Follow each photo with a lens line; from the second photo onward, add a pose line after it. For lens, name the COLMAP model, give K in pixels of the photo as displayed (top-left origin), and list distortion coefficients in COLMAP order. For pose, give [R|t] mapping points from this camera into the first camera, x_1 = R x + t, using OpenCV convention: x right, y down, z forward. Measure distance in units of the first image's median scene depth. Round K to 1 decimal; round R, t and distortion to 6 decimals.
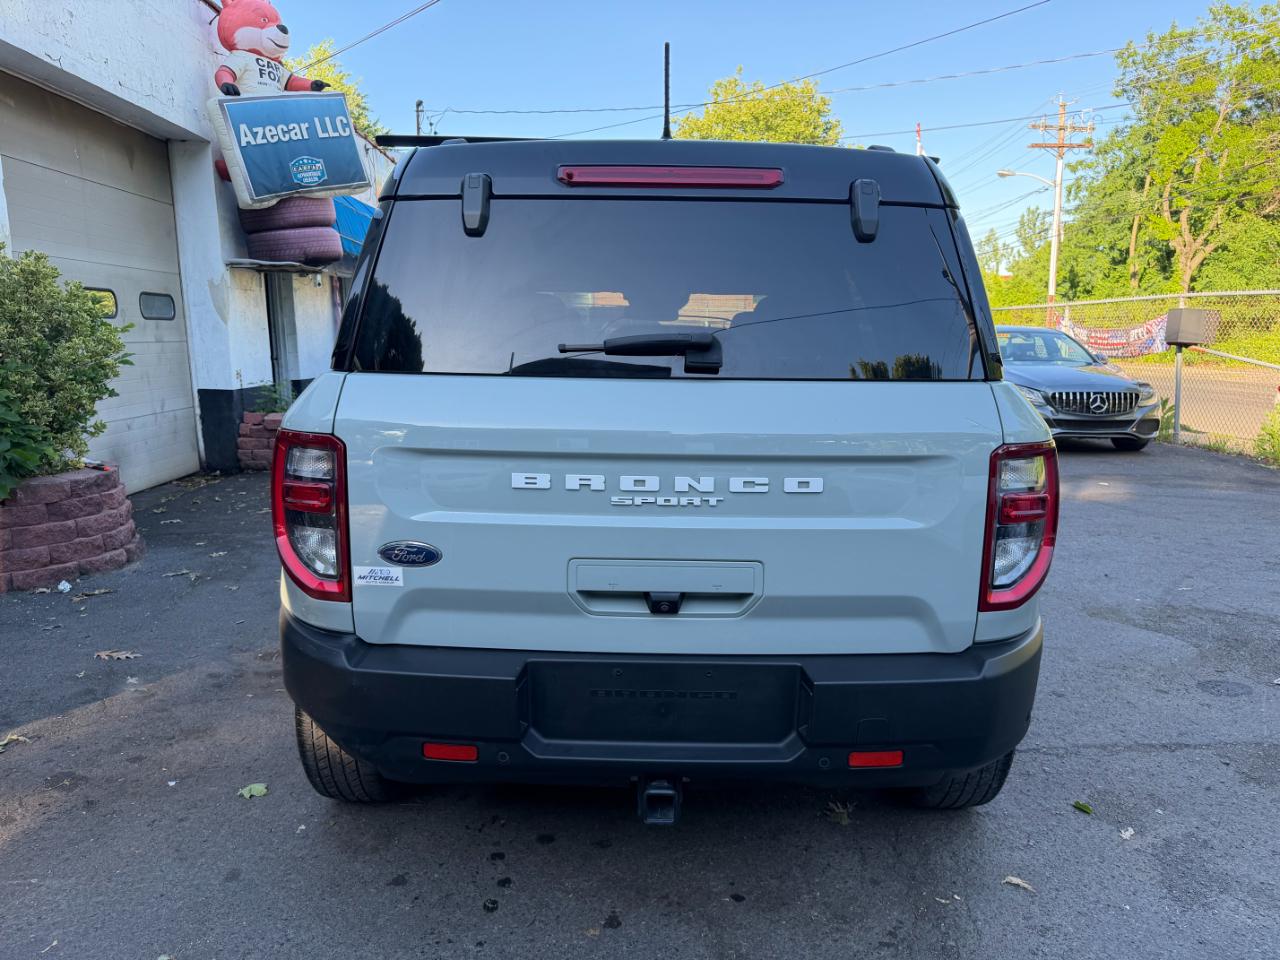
lens RADIAL K [[884.4, 0, 639.7], [0, 884.4, 481.8], [0, 0, 1]] dist [0.028532, -0.038421]
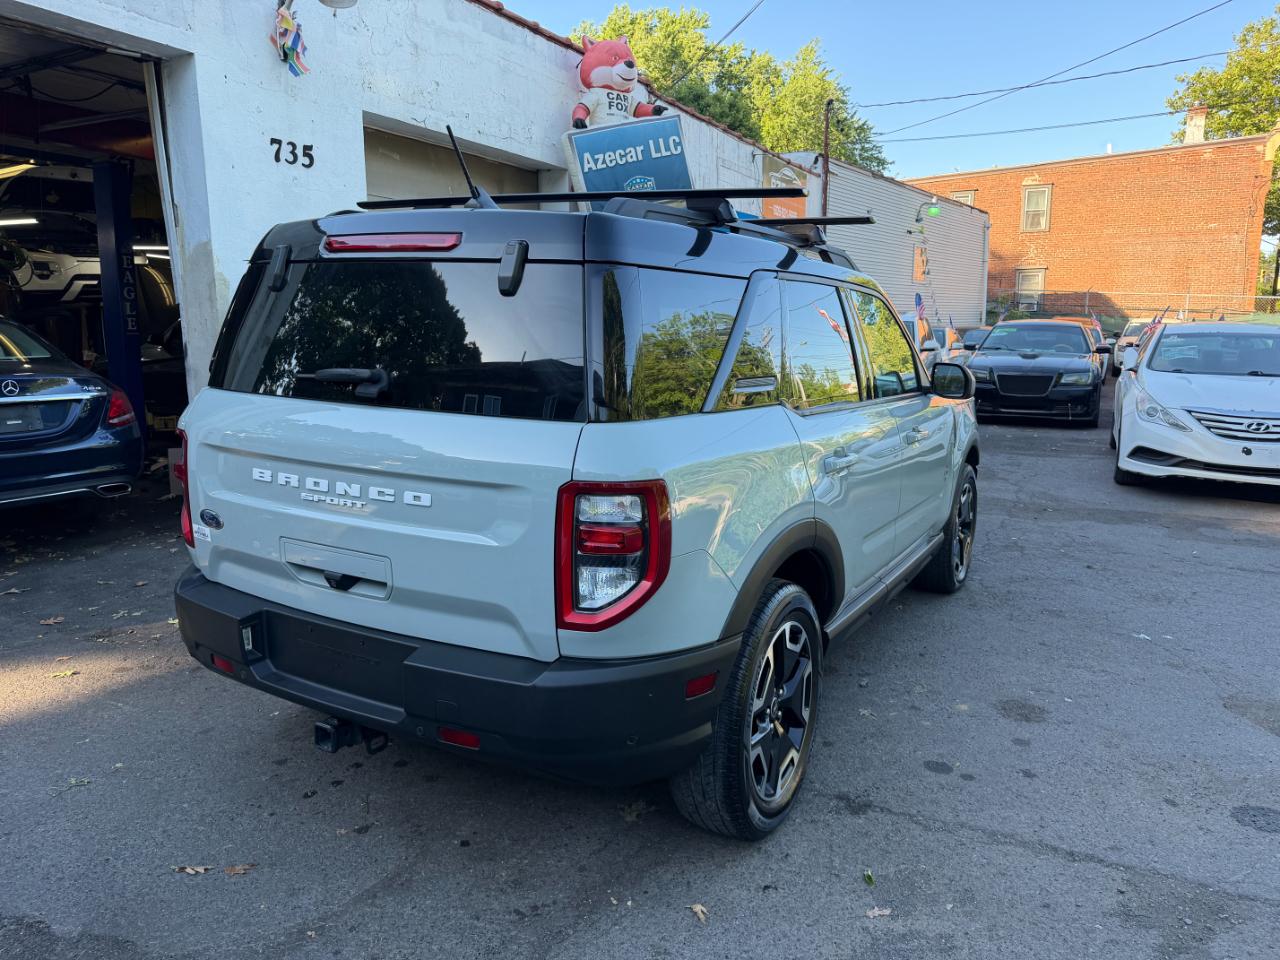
lens RADIAL K [[884.4, 0, 643.0], [0, 884.4, 479.9], [0, 0, 1]] dist [0.028532, -0.038421]
pose [[0.874591, 0.090780, -0.476286, 0.211072], [-0.086204, 0.995779, 0.031502, -0.017772], [0.477136, 0.013506, 0.878726, 0.017602]]
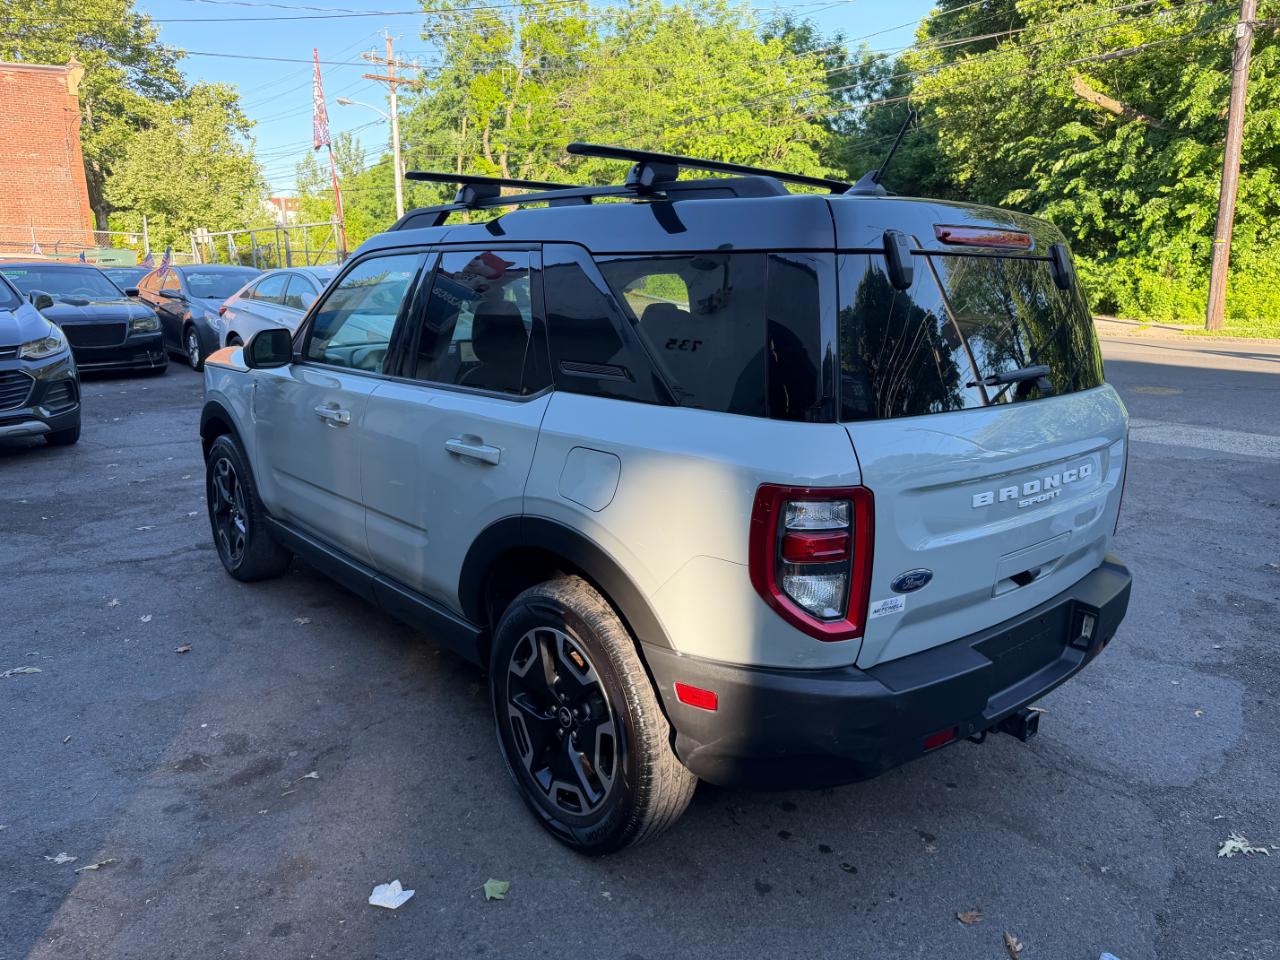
lens RADIAL K [[884.4, 0, 635.3], [0, 884.4, 479.8], [0, 0, 1]] dist [0.028532, -0.038421]
pose [[0.766198, -0.145221, 0.625981, -0.252874], [0.096562, 0.989088, 0.111267, -0.042370], [-0.635308, -0.024807, 0.771860, 0.075733]]
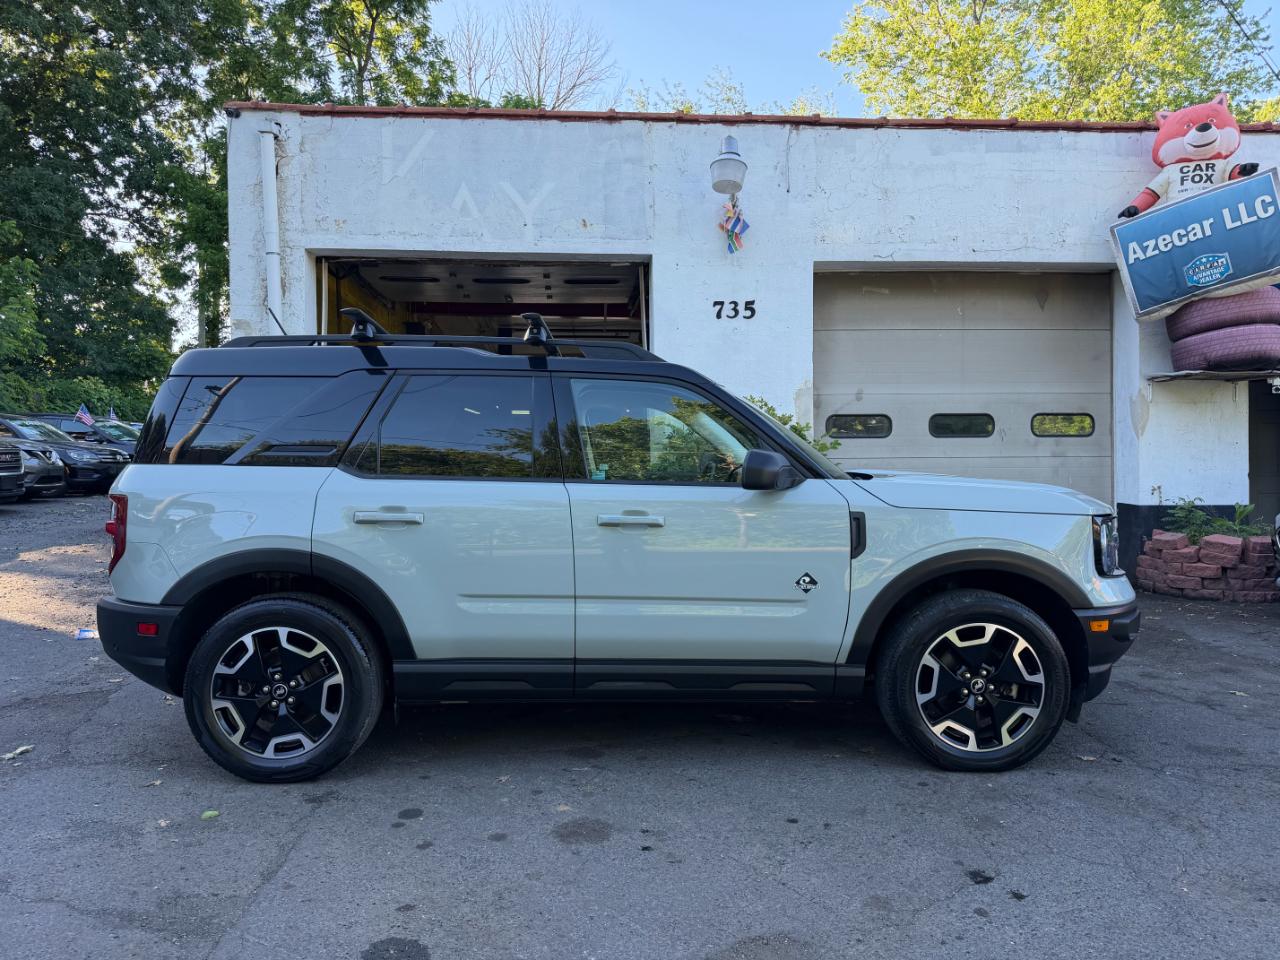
lens RADIAL K [[884.4, 0, 648.3], [0, 884.4, 487.9], [0, 0, 1]] dist [0.028532, -0.038421]
pose [[0.054175, 0.028494, -0.998125, 0.532803], [-0.156579, 0.987469, 0.019691, -0.062238], [0.986178, 0.155219, 0.057958, 0.443120]]
